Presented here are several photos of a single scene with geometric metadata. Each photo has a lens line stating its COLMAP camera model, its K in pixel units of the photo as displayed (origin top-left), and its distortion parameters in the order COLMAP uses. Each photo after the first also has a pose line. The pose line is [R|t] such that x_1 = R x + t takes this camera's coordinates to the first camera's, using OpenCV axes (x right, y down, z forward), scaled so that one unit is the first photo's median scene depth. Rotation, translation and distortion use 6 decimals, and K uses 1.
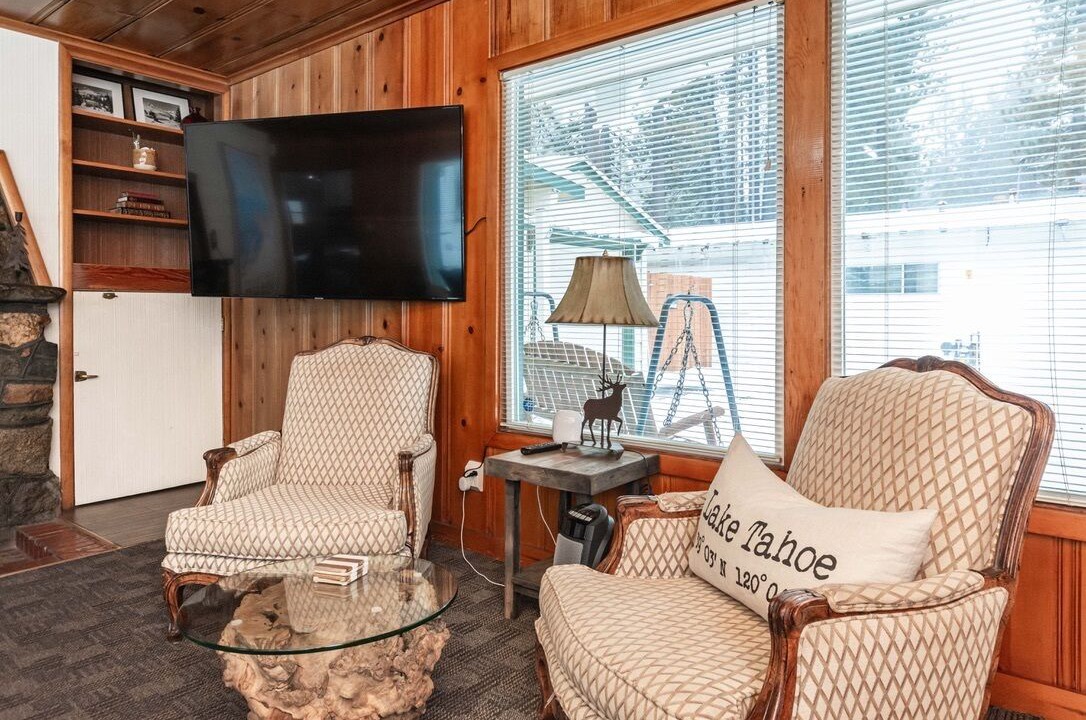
lens RADIAL K [[689.2, 0, 542.8], [0, 689.2, 357.5], [0, 0, 1]] dist [-0.022742, -0.002685]
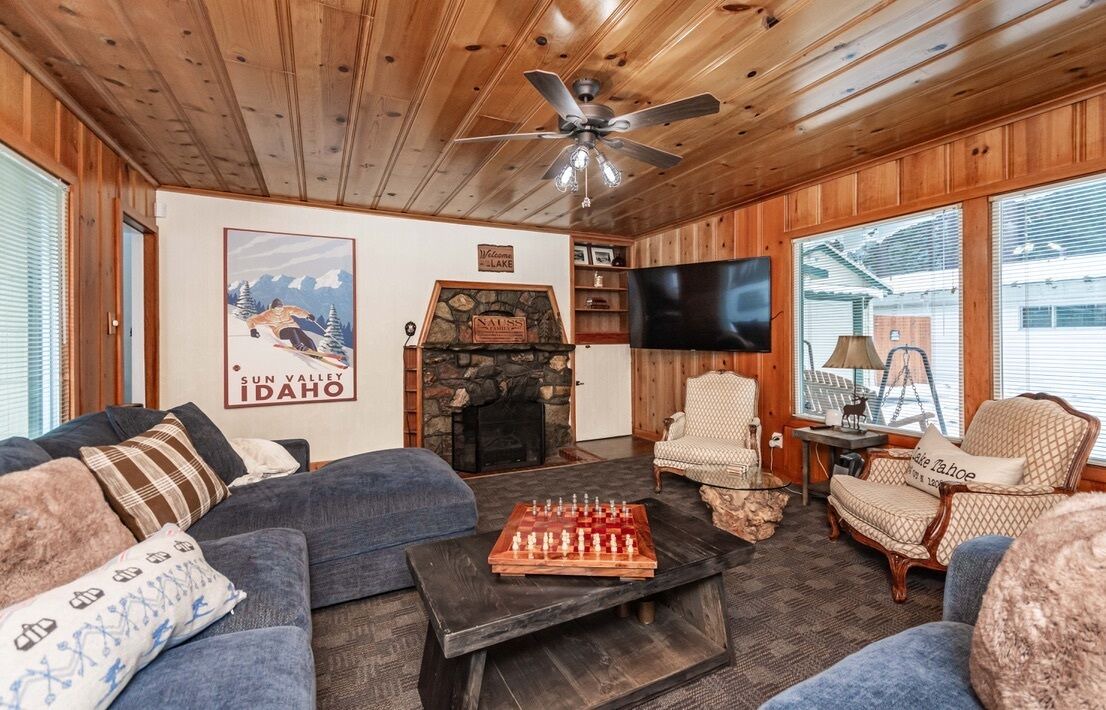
lens RADIAL K [[474.6, 0, 559.8], [0, 474.6, 347.9], [0, 0, 1]] dist [0.001251, -0.000031]
pose [[0.908807, -0.001039, -0.417214, -0.115991], [-0.016331, 0.999142, -0.038063, -0.039089], [0.416896, 0.041406, 0.908011, -0.628030]]
